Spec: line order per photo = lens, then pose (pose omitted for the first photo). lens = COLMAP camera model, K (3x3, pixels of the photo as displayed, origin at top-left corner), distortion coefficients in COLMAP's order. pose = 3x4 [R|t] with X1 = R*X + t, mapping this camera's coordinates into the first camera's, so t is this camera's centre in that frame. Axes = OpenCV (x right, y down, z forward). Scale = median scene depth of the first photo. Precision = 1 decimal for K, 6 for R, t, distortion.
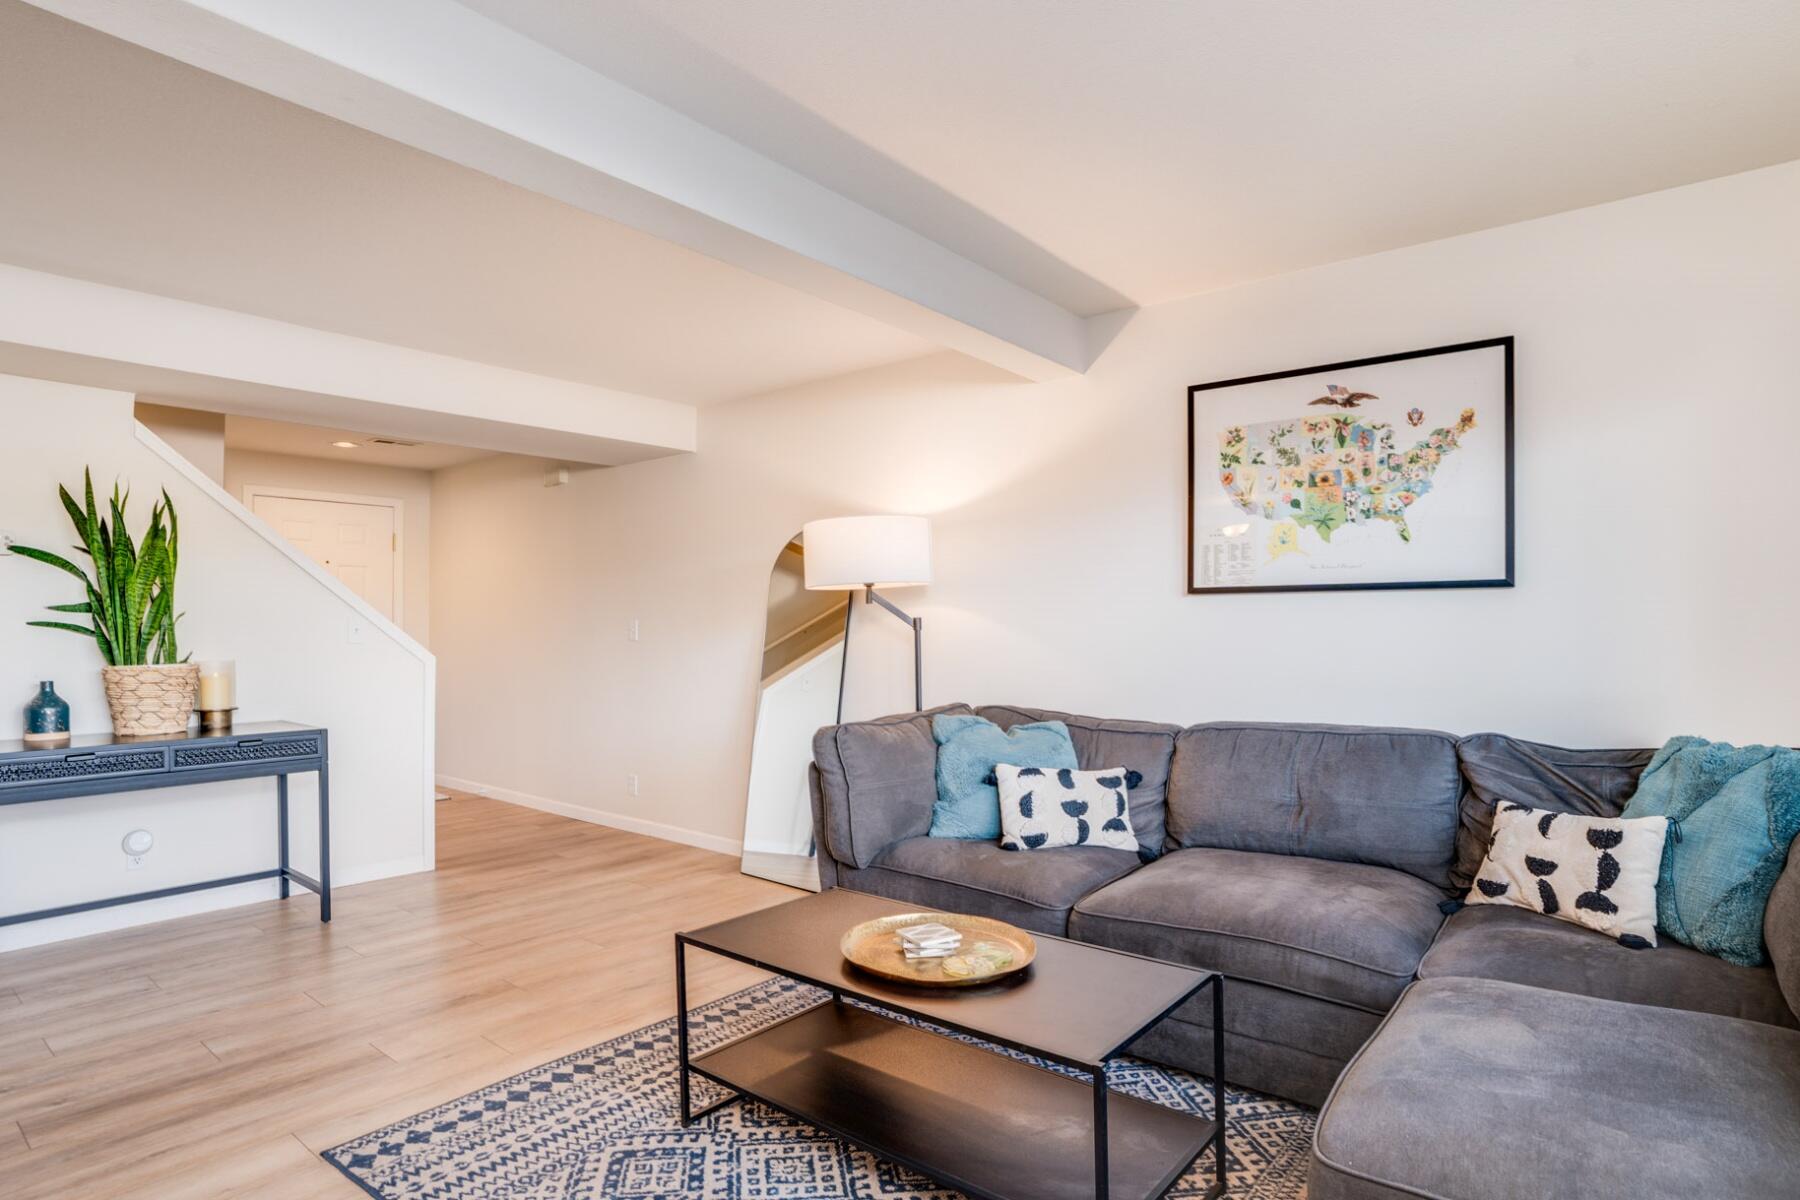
lens RADIAL K [[959.4, 0, 923.3], [0, 959.4, 636.1], [0, 0, 1]] dist [-0.044955, -0.000108]
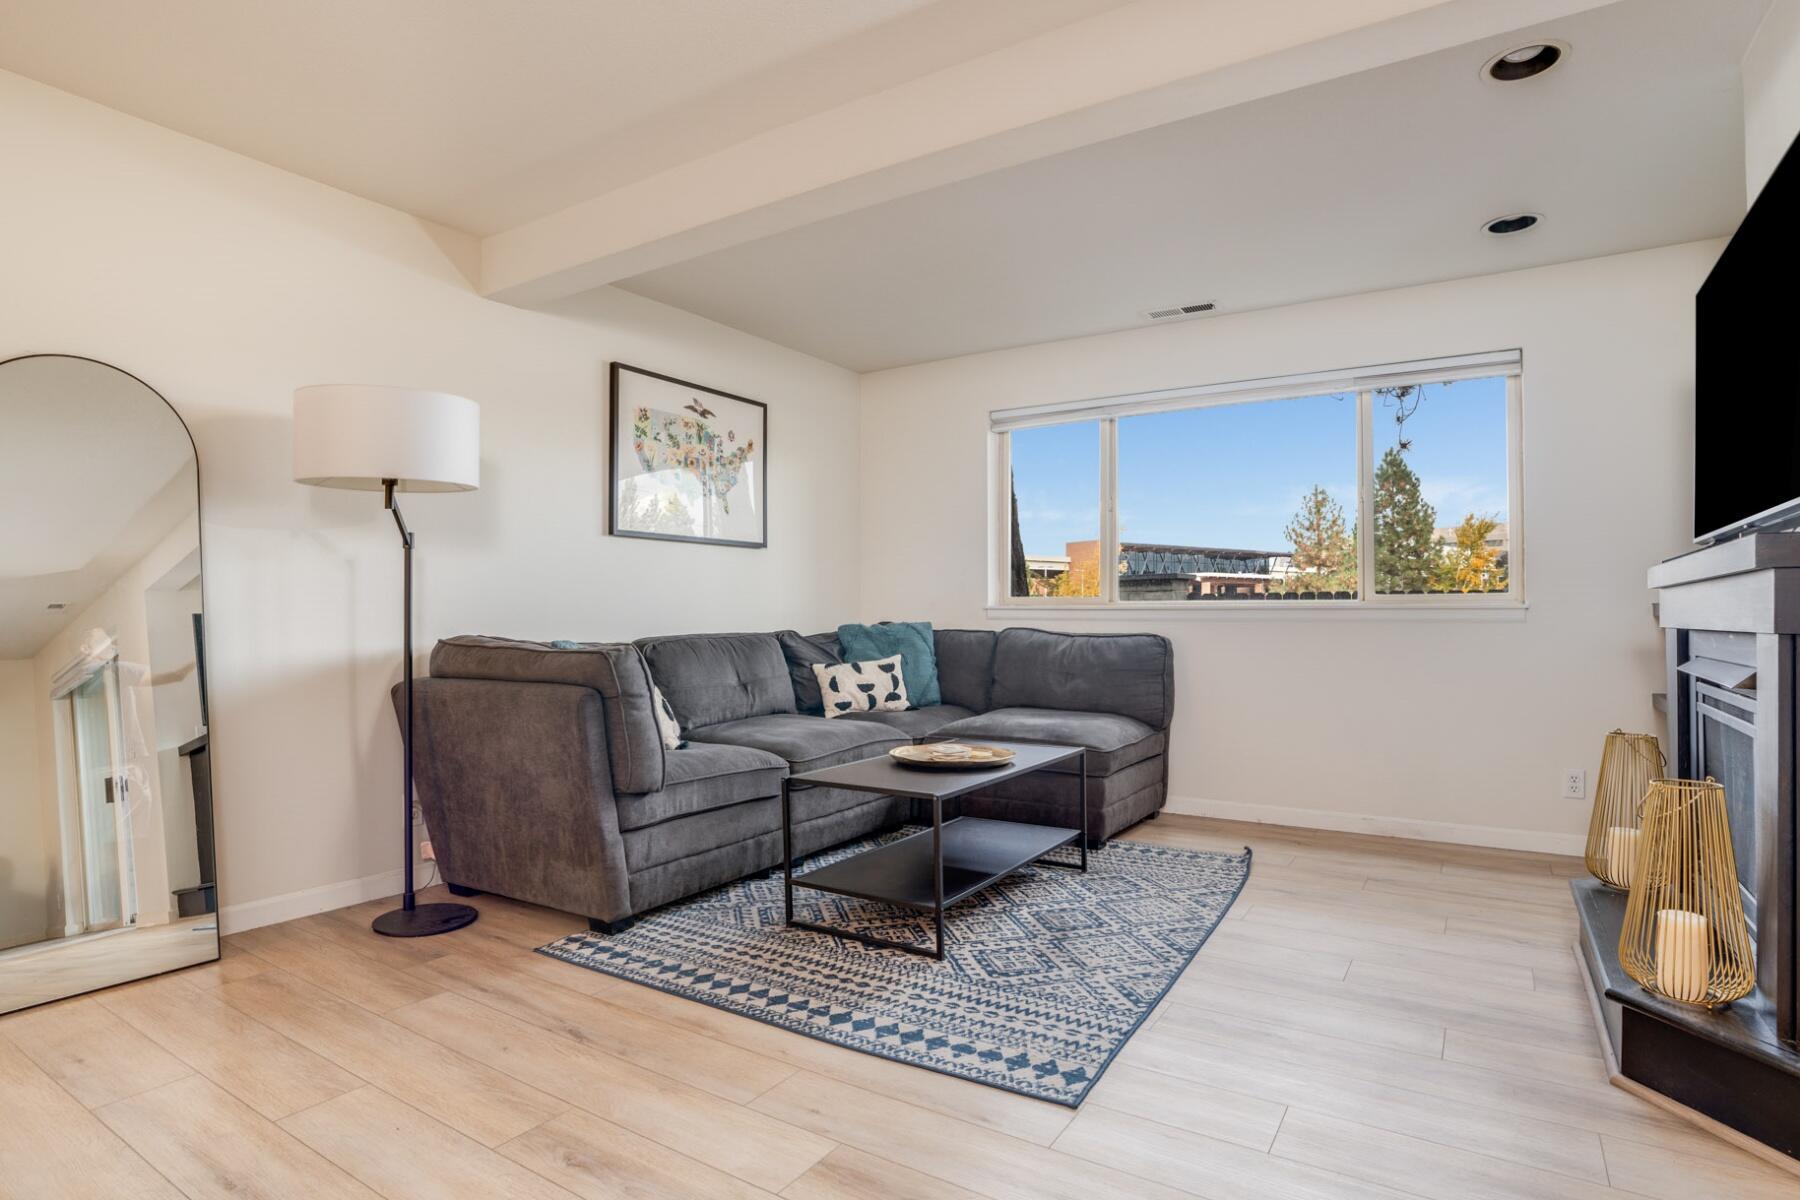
lens RADIAL K [[938.0, 0, 883.4], [0, 938.0, 613.7], [0, 0, 1]] dist [-0.045735, 0.008358]
pose [[-0.086093, -0.000748, 0.996287, -1.051989], [0.008077, 0.999966, 0.001449, 0.064604], [-0.996254, 0.008172, -0.086084, 0.878717]]
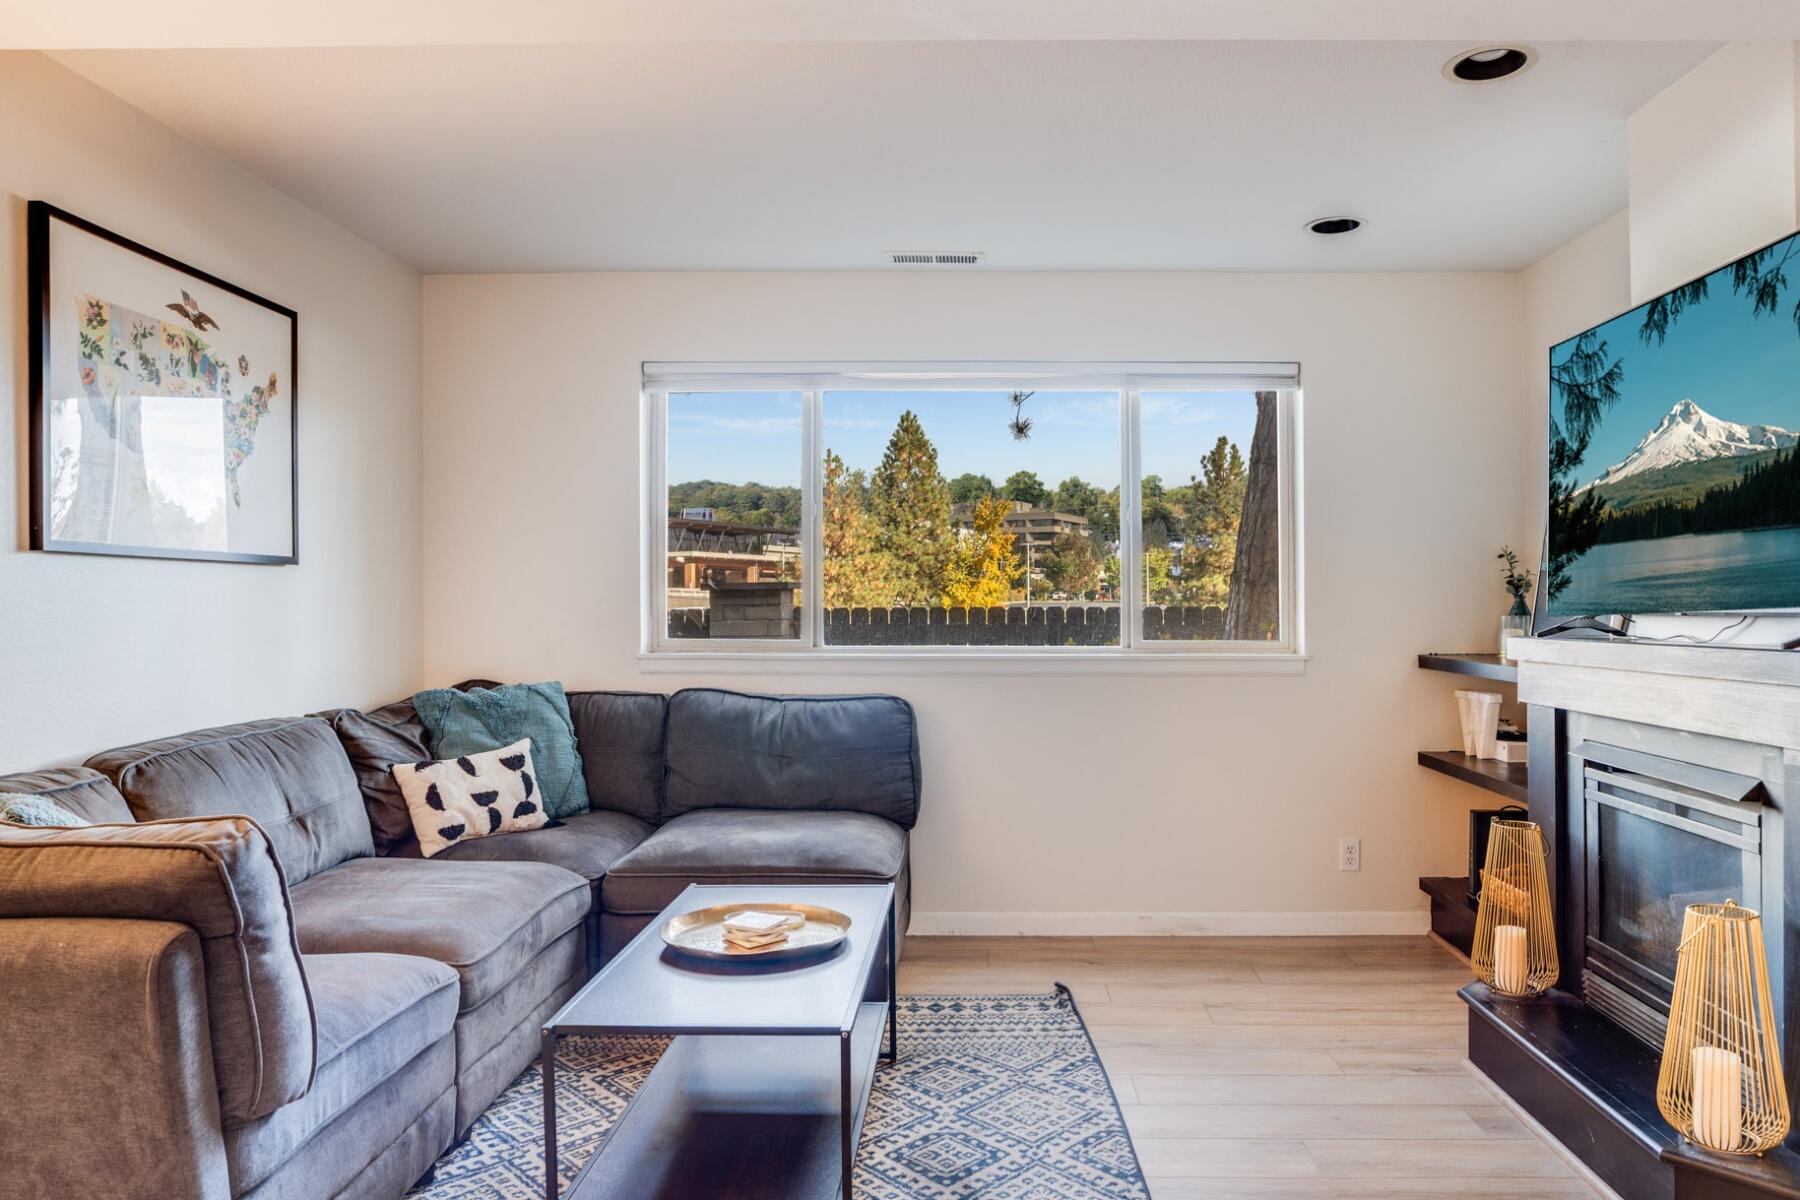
lens RADIAL K [[1221.7, 0, 937.3], [0, 1221.7, 602.4], [0, 0, 1]] dist [-0.053740, 0.025216]
pose [[-0.597901, -0.005023, 0.801554, -0.759740], [-0.001296, 0.999985, 0.005300, -0.017320], [-0.801569, 0.002130, -0.597899, 1.144034]]
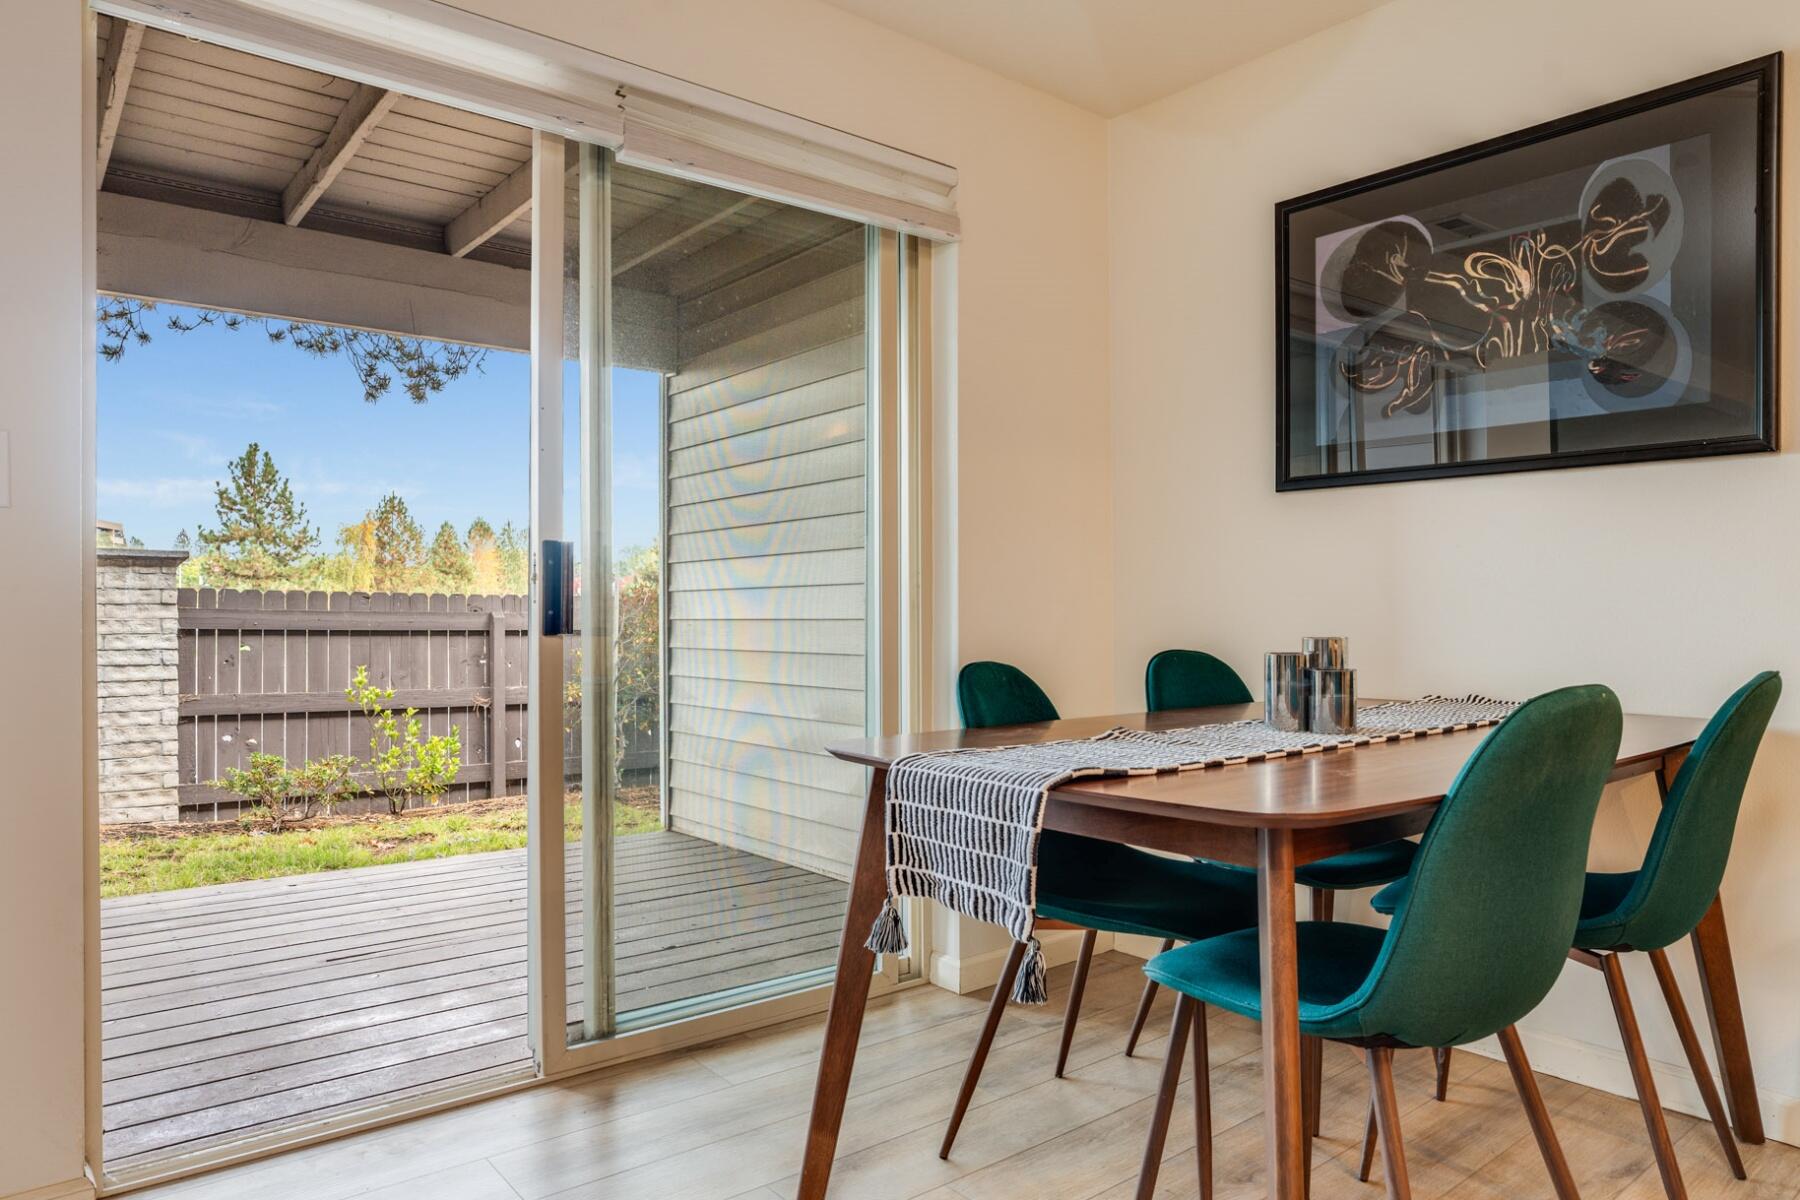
lens RADIAL K [[1073.3, 0, 911.5], [0, 1073.3, 660.2], [0, 0, 1]] dist [-0.033044, -0.003368]
pose [[-0.984038, -0.012152, 0.177541, -1.379125], [-0.003741, 0.998858, 0.047633, 0.059205], [-0.177917, 0.046209, -0.982960, 0.482041]]
